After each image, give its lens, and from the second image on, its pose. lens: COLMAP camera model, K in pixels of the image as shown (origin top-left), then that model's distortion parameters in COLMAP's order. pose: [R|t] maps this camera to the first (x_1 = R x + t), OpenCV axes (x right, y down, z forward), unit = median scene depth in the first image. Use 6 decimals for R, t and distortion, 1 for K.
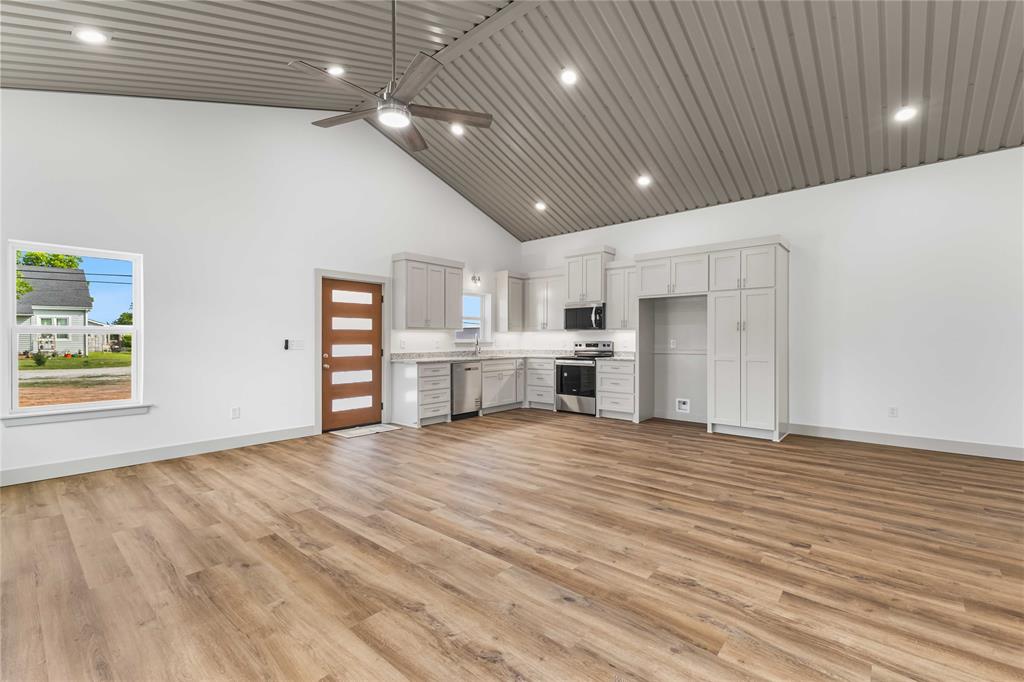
lens RADIAL K [[440.1, 0, 511.7], [0, 440.1, 339.0], [0, 0, 1]] dist [0.004336, 0.000415]
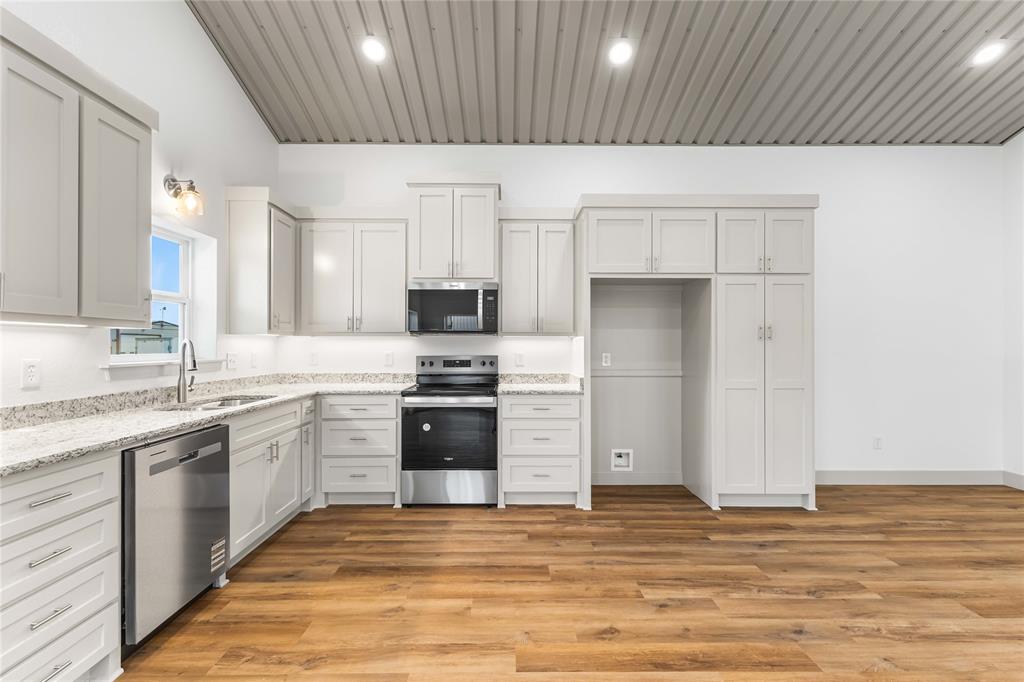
lens RADIAL K [[440.1, 0, 509.3], [0, 440.1, 348.8], [0, 0, 1]] dist [0.004336, 0.000415]
pose [[0.750109, -0.001460, 0.661312, -0.138738], [-0.002842, 0.999981, 0.005431, -0.007838], [-0.661308, -0.005953, 0.750091, 0.652533]]
